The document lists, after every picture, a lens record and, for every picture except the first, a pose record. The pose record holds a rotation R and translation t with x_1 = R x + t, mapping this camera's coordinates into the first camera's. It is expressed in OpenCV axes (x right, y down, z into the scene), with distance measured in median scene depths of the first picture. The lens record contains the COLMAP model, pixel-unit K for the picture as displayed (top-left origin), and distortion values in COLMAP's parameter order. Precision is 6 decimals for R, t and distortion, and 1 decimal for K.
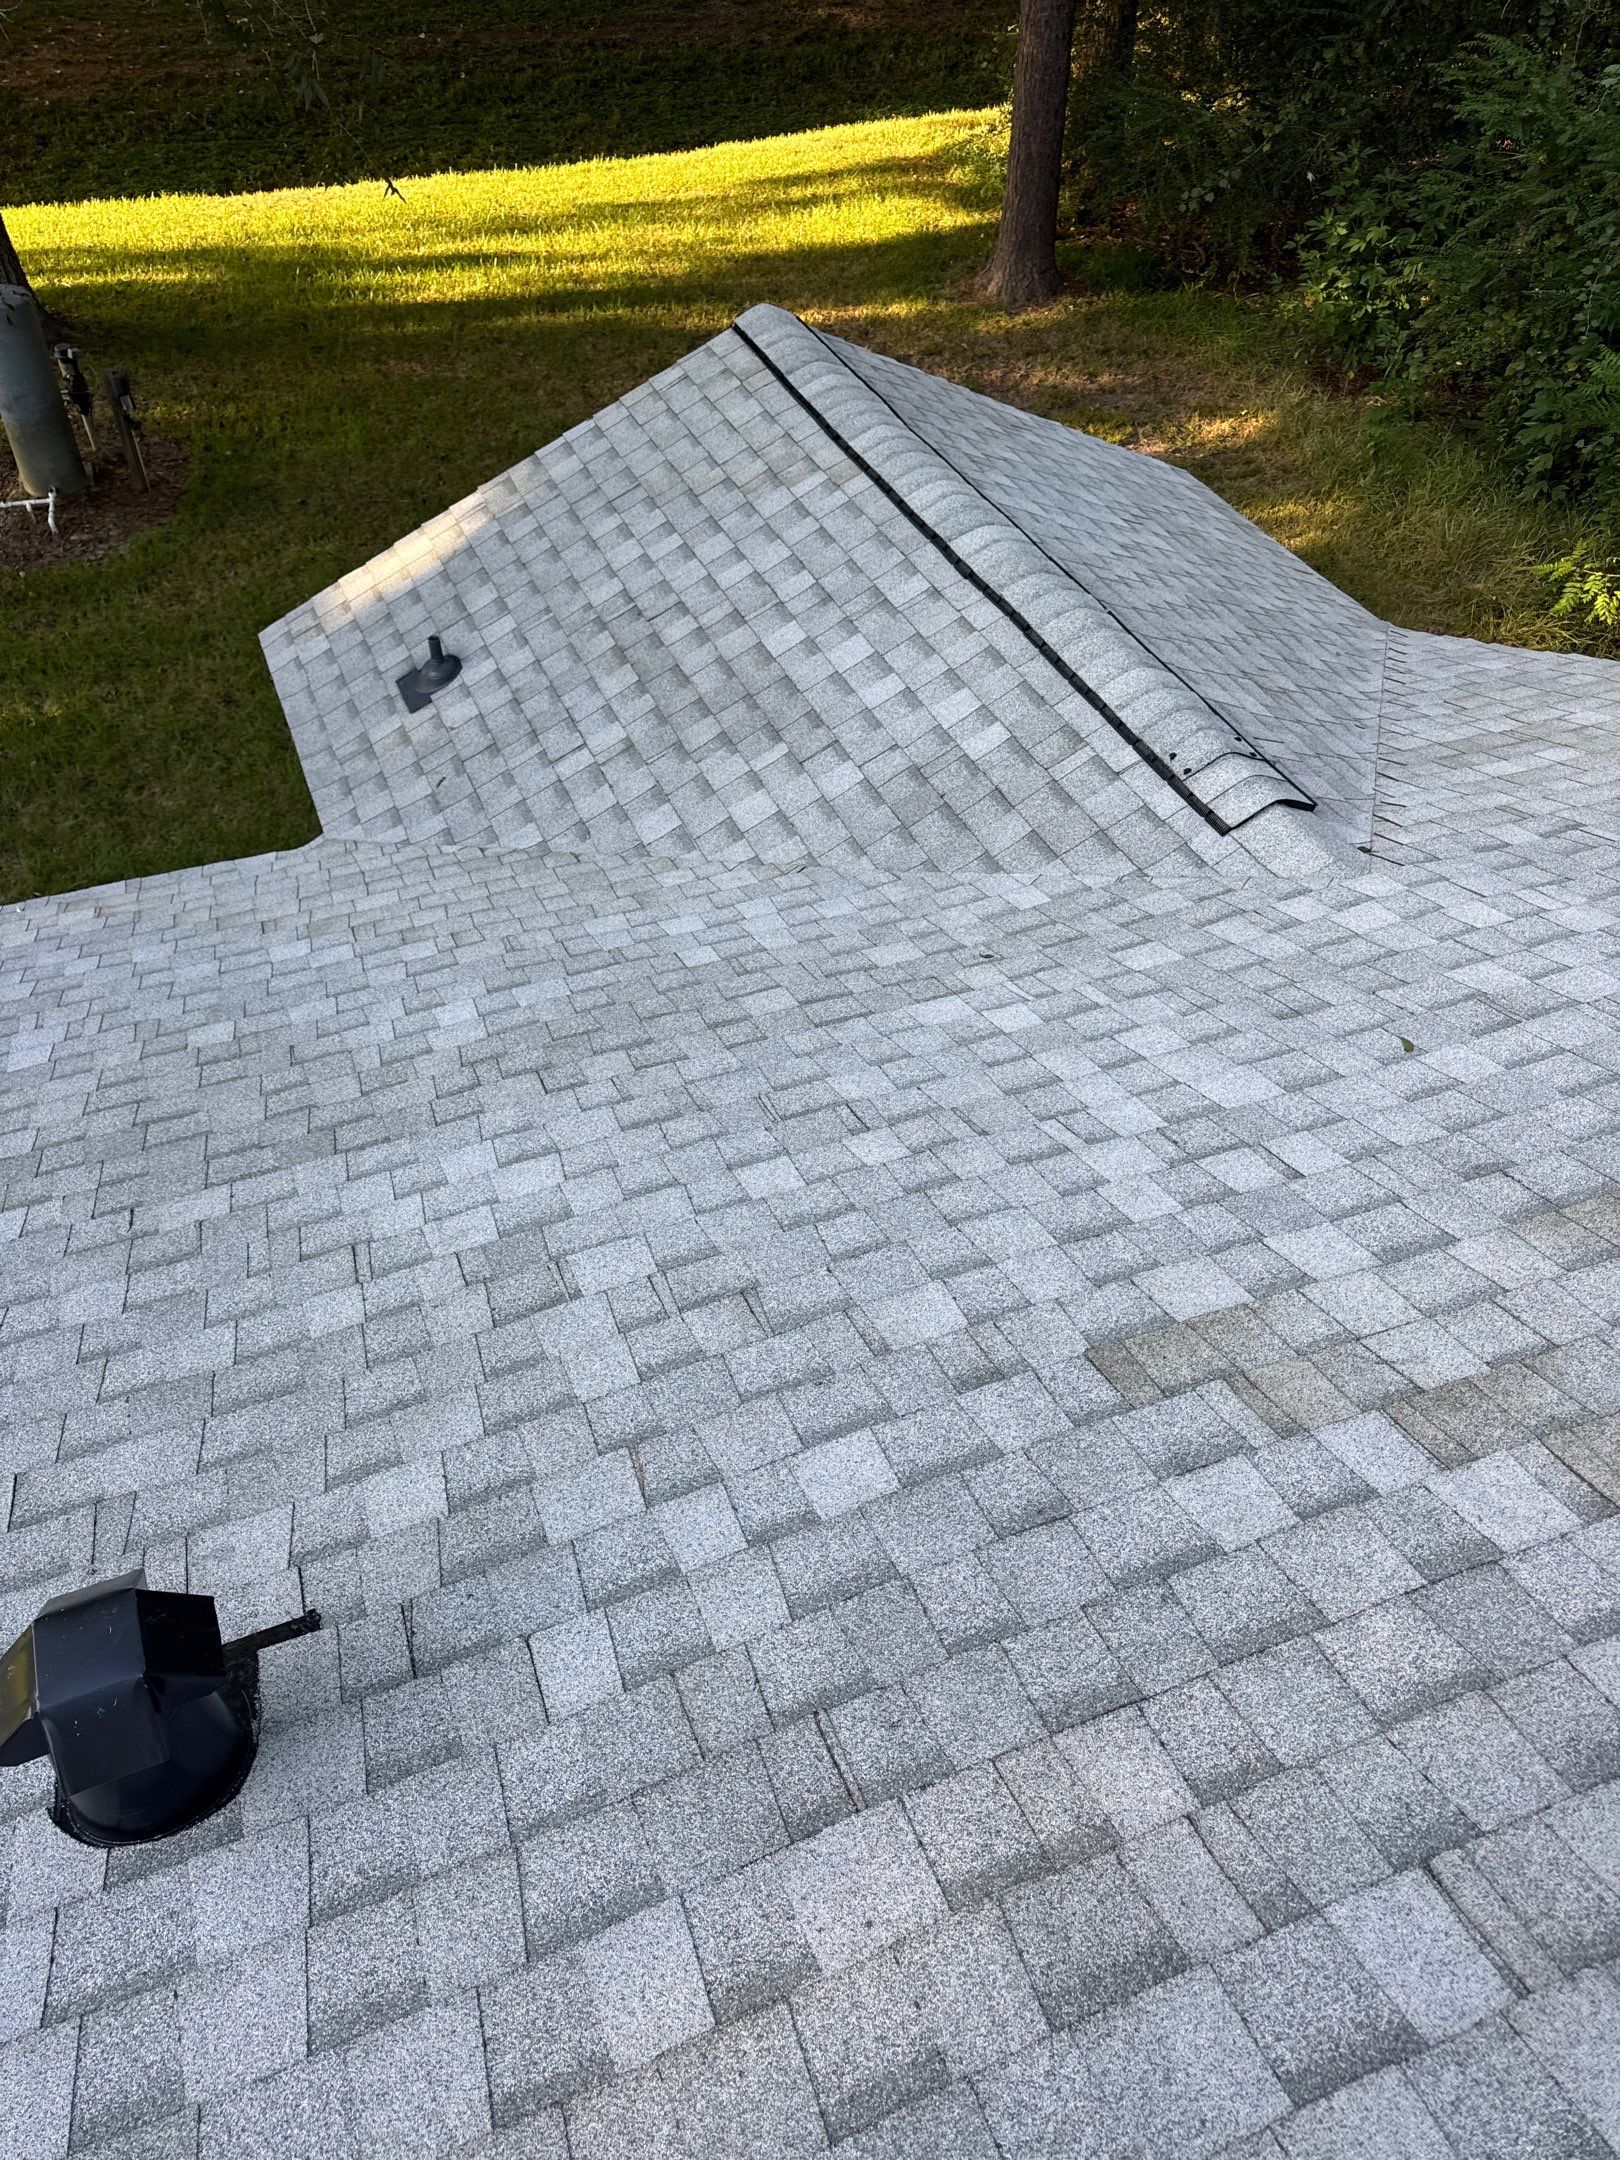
lens RADIAL K [[1467.7, 0, 810.0], [0, 1467.7, 1080.0], [0, 0, 1]] dist [-0.006592, -0.030692]
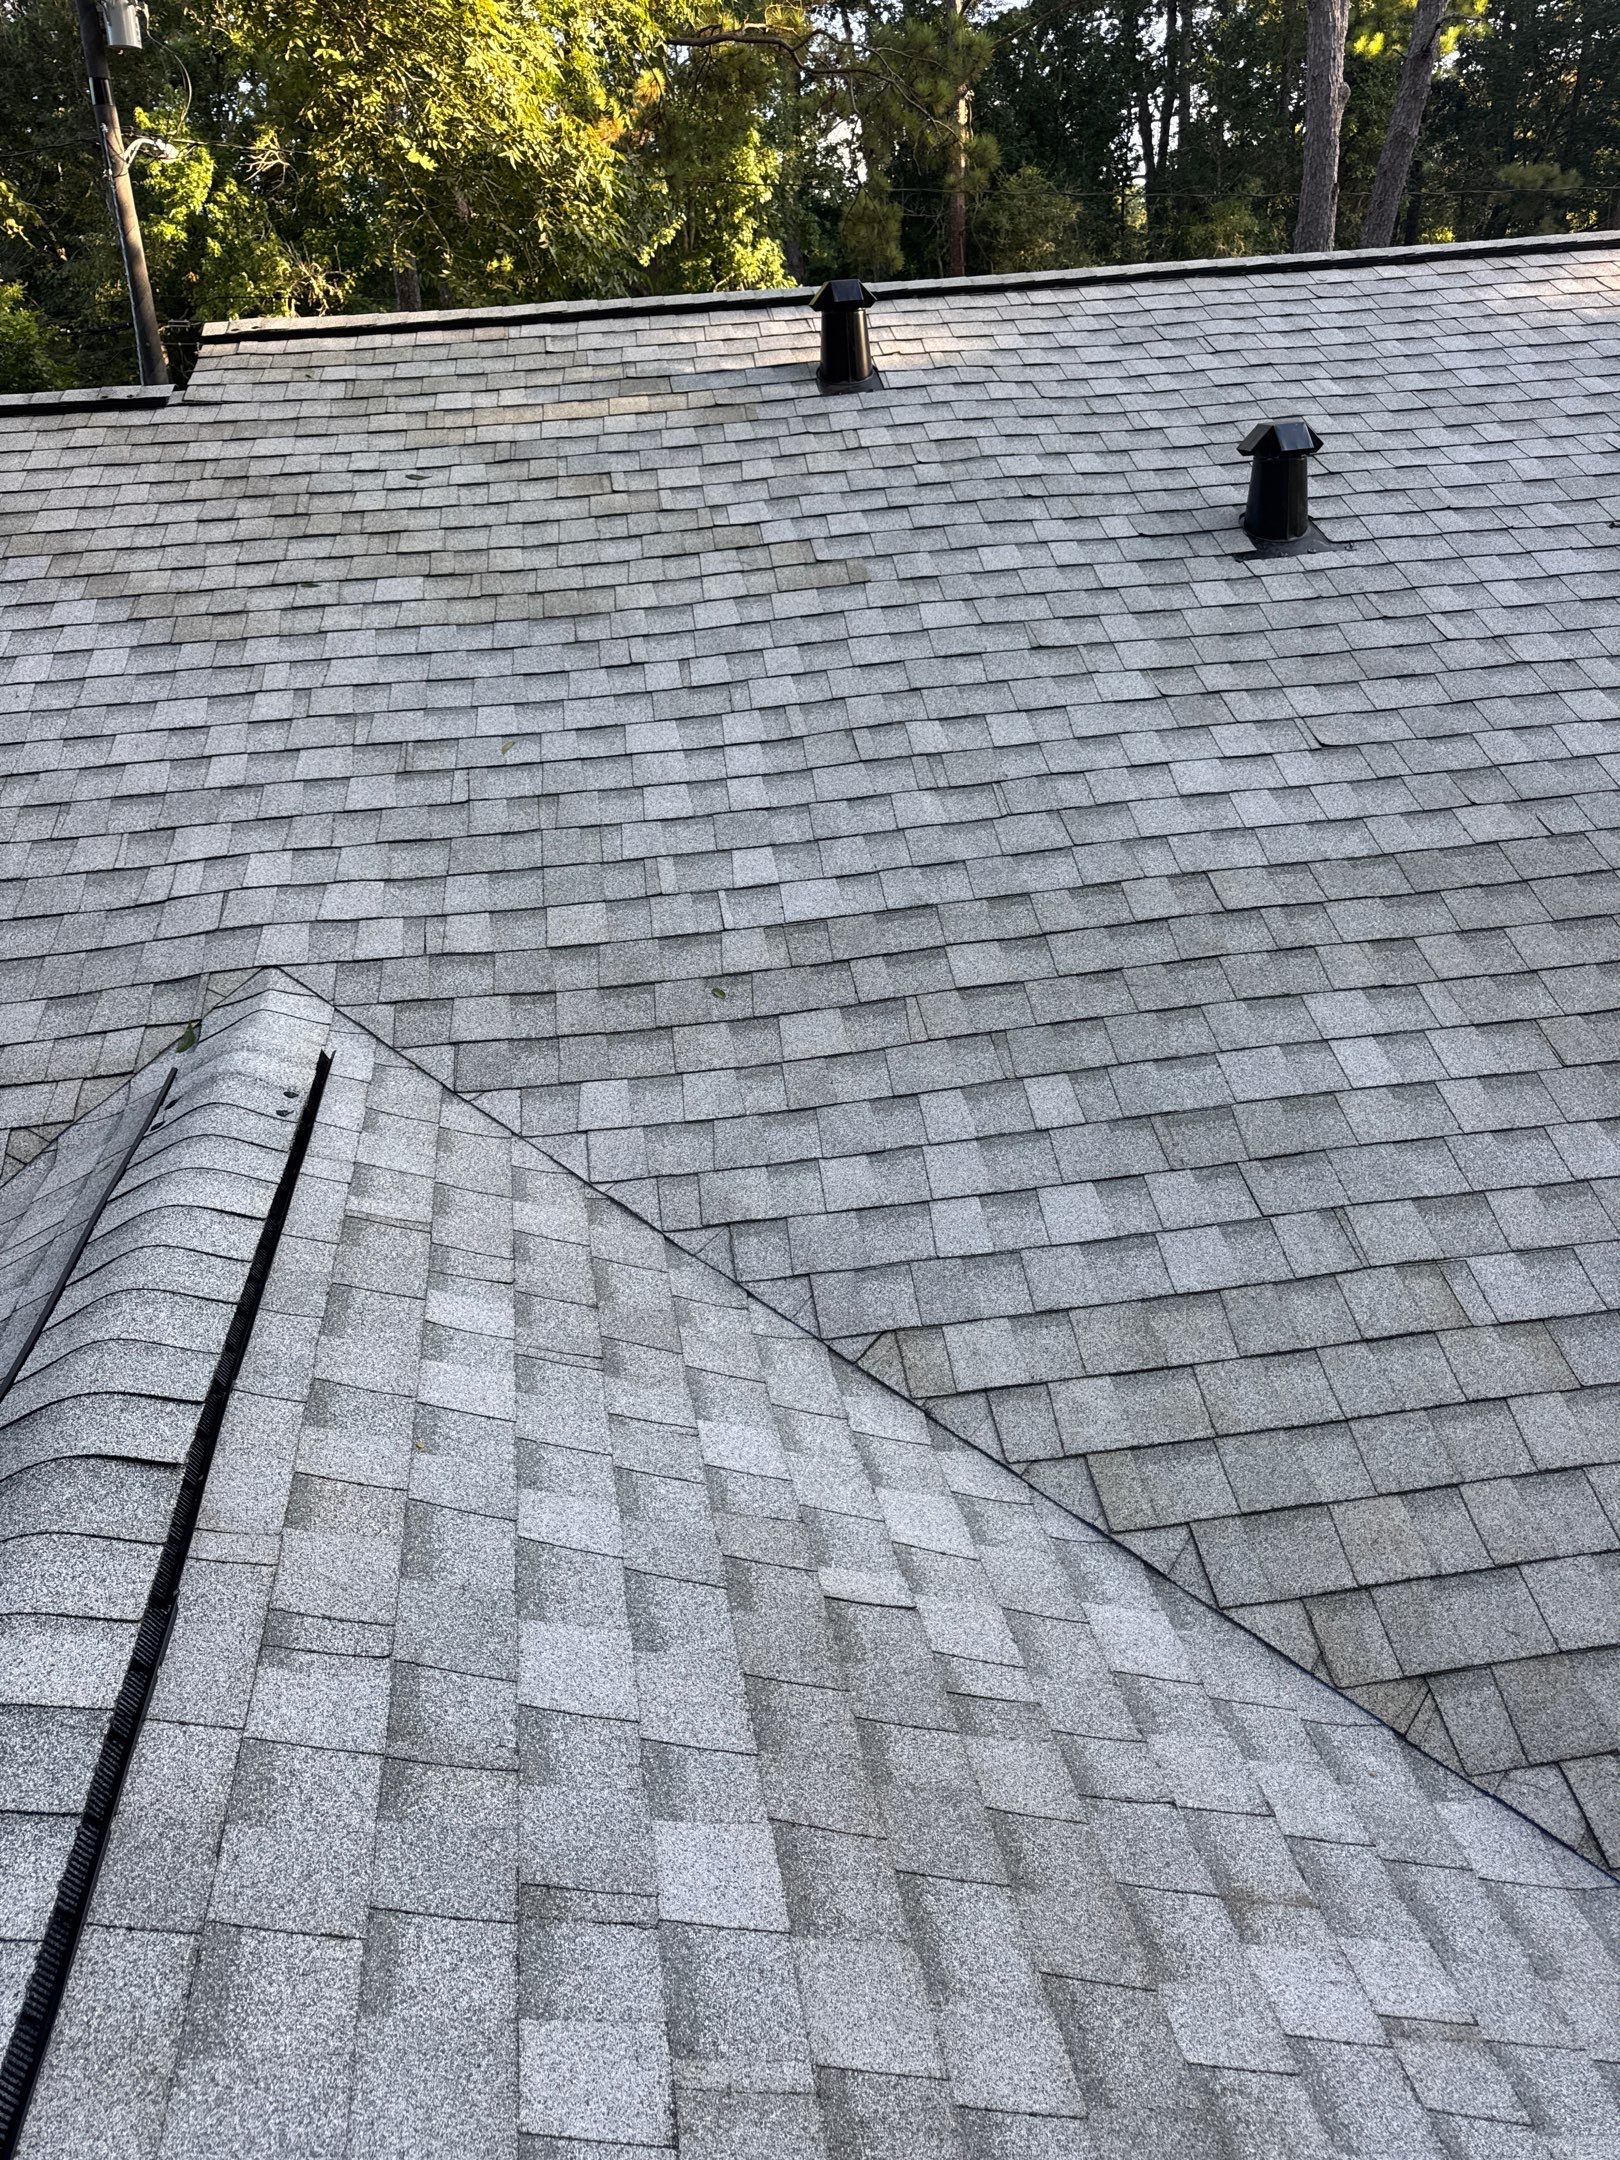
lens RADIAL K [[1467.7, 0, 810.0], [0, 1467.7, 1080.0], [0, 0, 1]] dist [-0.006592, -0.030692]
pose [[-0.971814, -0.060009, 0.227983, -0.110912], [0.201422, 0.291161, 0.935230, -0.729663], [-0.122502, 0.954790, -0.270867, 1.070732]]
